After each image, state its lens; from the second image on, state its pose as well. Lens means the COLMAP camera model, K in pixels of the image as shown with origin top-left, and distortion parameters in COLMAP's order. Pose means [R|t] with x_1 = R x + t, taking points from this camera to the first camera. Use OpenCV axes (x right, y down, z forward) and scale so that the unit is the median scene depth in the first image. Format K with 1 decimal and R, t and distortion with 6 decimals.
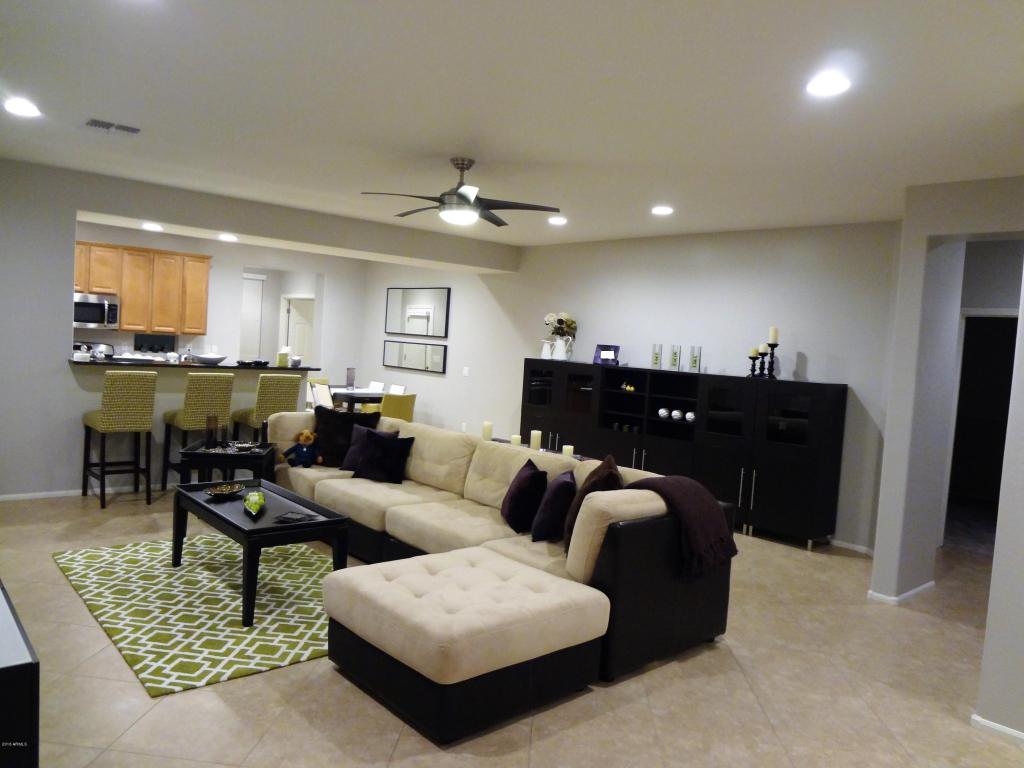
lens RADIAL K [[757.2, 0, 509.9], [0, 757.2, 385.2], [0, 0, 1]] dist [-0.049225, 0.003771]
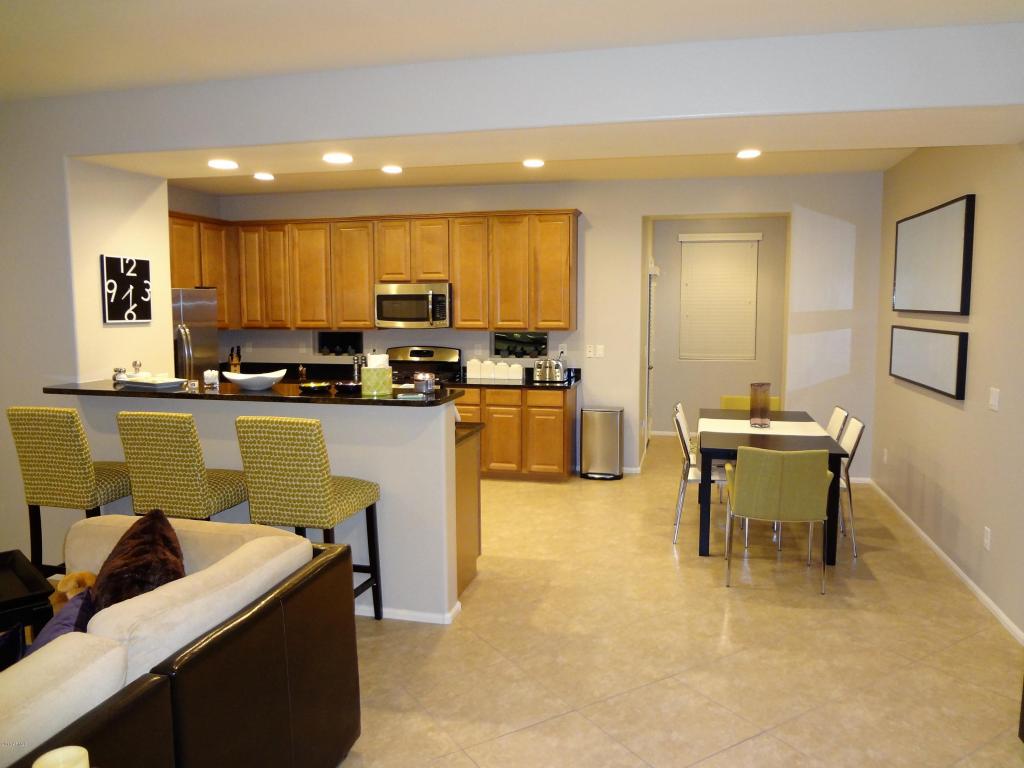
lens RADIAL K [[757.2, 0, 509.9], [0, 757.2, 385.2], [0, 0, 1]] dist [-0.049225, 0.003771]
pose [[0.580181, 0.019230, -0.814261, 0.105887], [-0.008478, 0.999810, 0.017571, -0.028722], [0.814444, -0.003291, 0.580233, 0.553666]]
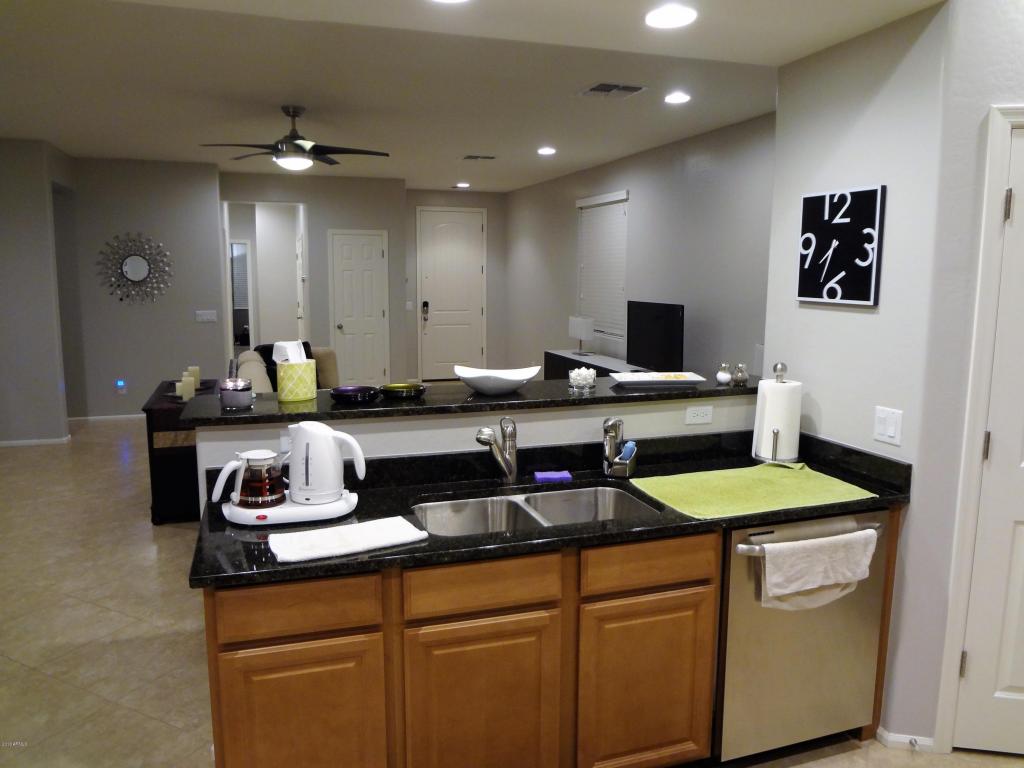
lens RADIAL K [[757.2, 0, 509.9], [0, 757.2, 385.2], [0, 0, 1]] dist [-0.049225, 0.003771]
pose [[-0.923372, -0.122210, 0.363934, -0.367348], [-0.039826, 0.973357, 0.225810, -0.081504], [-0.381834, 0.194013, -0.903638, 0.903048]]
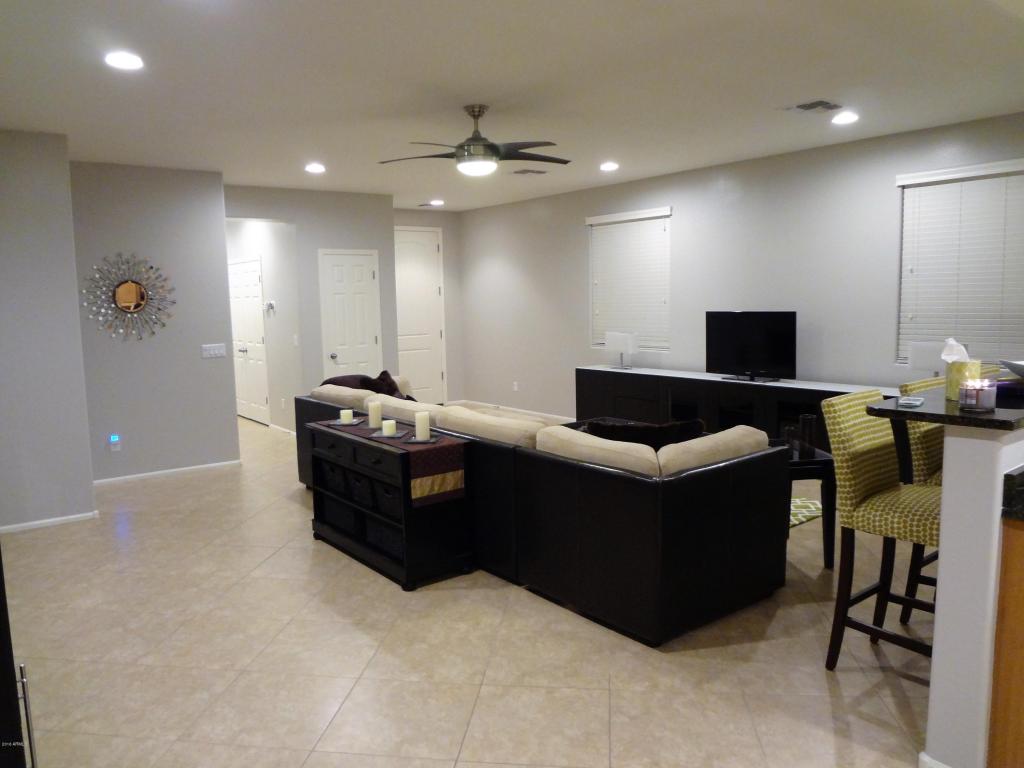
lens RADIAL K [[757.2, 0, 509.9], [0, 757.2, 385.2], [0, 0, 1]] dist [-0.049225, 0.003771]
pose [[-0.997414, -0.043174, 0.057449, -0.081740], [-0.032140, 0.983006, 0.180738, -0.060671], [-0.064276, 0.178424, -0.981852, 0.944766]]
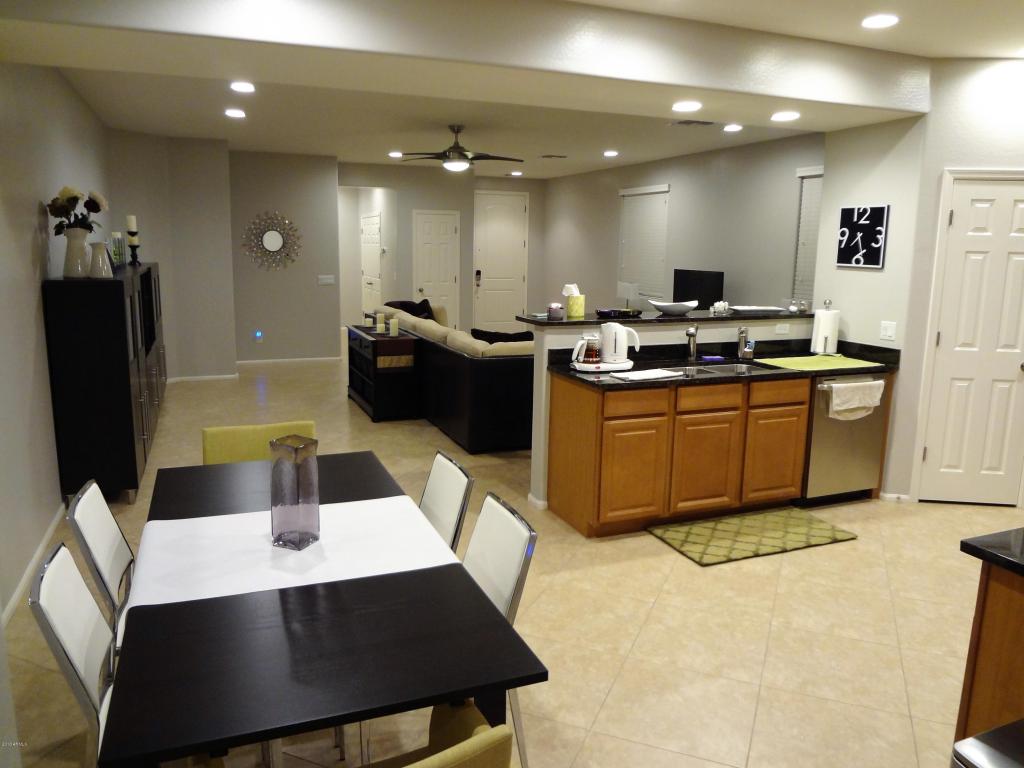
lens RADIAL K [[750.7, 0, 505.3], [0, 750.7, 389.8], [0, 0, 1]] dist [-0.053774, 0.002403]
pose [[-0.940076, -0.135528, 0.312873, -0.320350], [-0.051083, 0.963235, 0.263760, -0.092379], [-0.337117, 0.231972, -0.912437, 1.141736]]
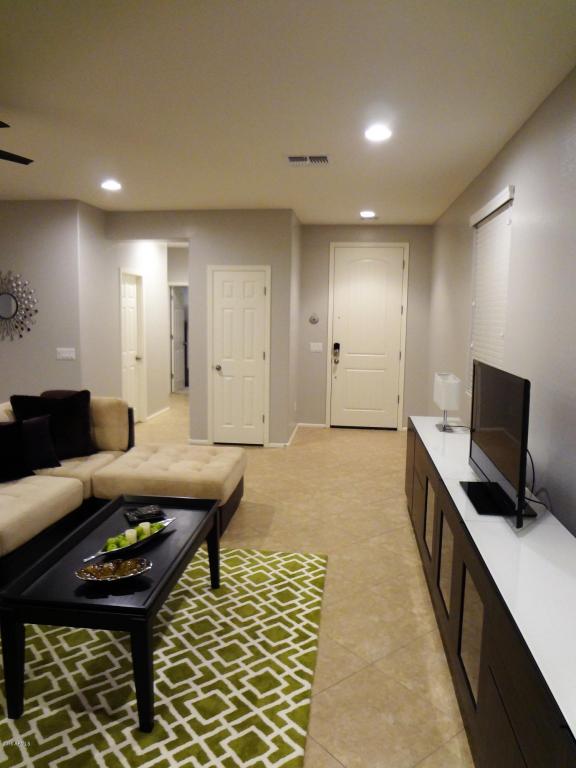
lens RADIAL K [[561.2, 0, 287.9], [0, 561.2, 393.8], [0, 0, 1]] dist [-0.084903, 0.000104]
pose [[-0.676303, -0.176684, 0.715120, -0.355881], [-0.010871, 0.973096, 0.230142, -0.056407], [-0.736543, 0.147872, -0.660029, 0.518206]]
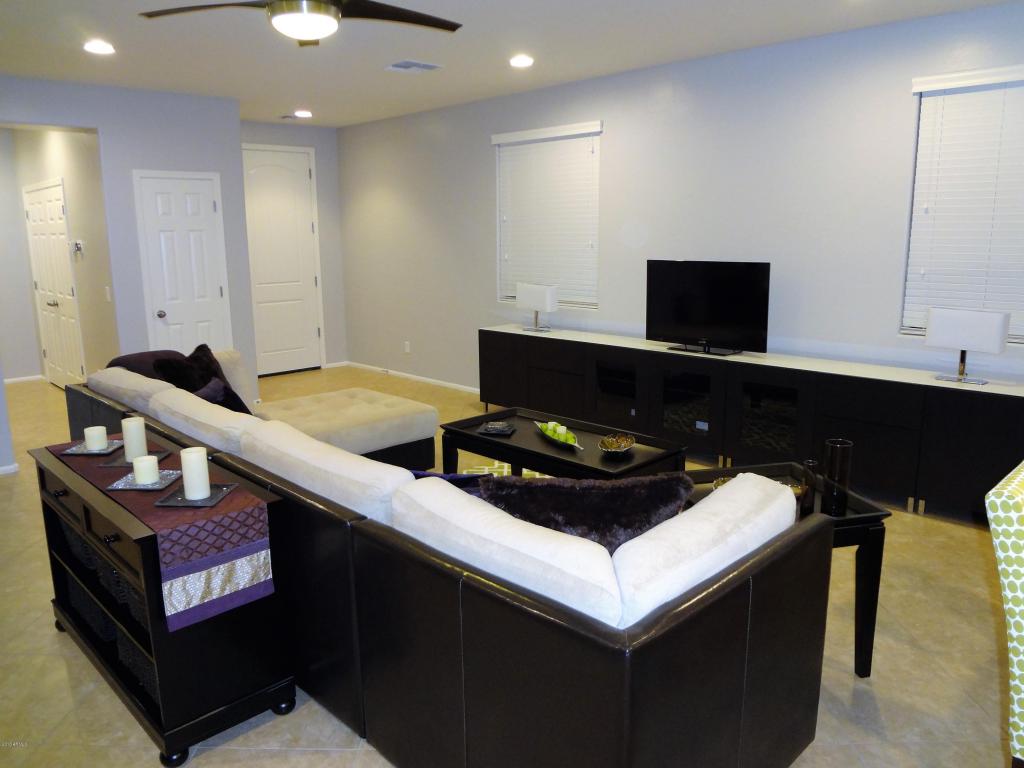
lens RADIAL K [[757.2, 0, 509.9], [0, 757.2, 385.2], [0, 0, 1]] dist [-0.049225, 0.003771]
pose [[-0.997384, -0.037200, -0.061986, -0.092726], [-0.051907, 0.965313, 0.255883, -0.053644], [0.050317, 0.258431, -0.964718, 0.773453]]
